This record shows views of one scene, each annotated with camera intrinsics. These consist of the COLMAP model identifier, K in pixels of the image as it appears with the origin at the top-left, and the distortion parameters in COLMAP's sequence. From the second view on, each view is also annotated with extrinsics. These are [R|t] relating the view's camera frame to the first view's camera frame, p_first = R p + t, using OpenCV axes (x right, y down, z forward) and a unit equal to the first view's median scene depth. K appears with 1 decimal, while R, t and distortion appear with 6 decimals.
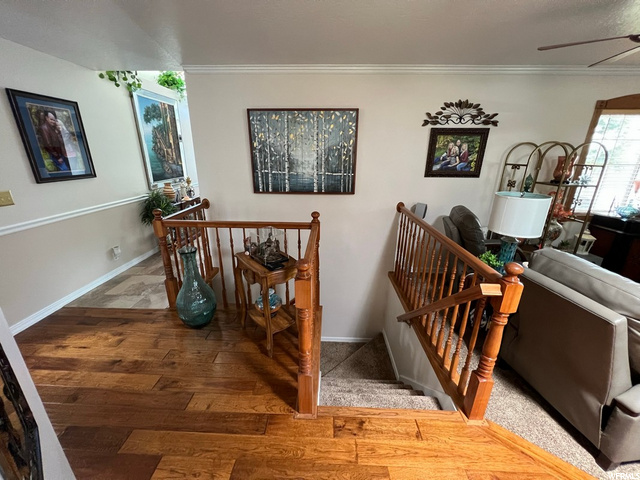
lens RADIAL K [[257.6, 0, 319.2], [0, 257.6, 240.0], [0, 0, 1]] dist [-0.000067, 0.000730]
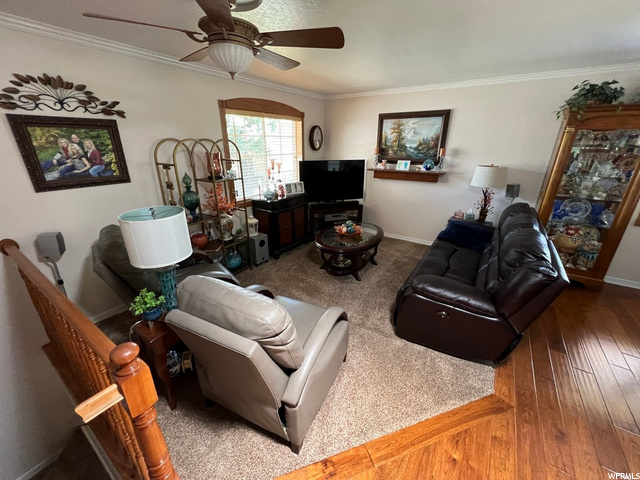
lens RADIAL K [[257.6, 0, 318.7], [0, 257.6, 238.4], [0, 0, 1]] dist [-0.000067, 0.000730]
pose [[0.538729, -0.304478, 0.785534, 0.267684], [0.269650, 0.945676, 0.181620, -0.068251], [-0.798160, 0.113975, 0.591566, 0.082312]]
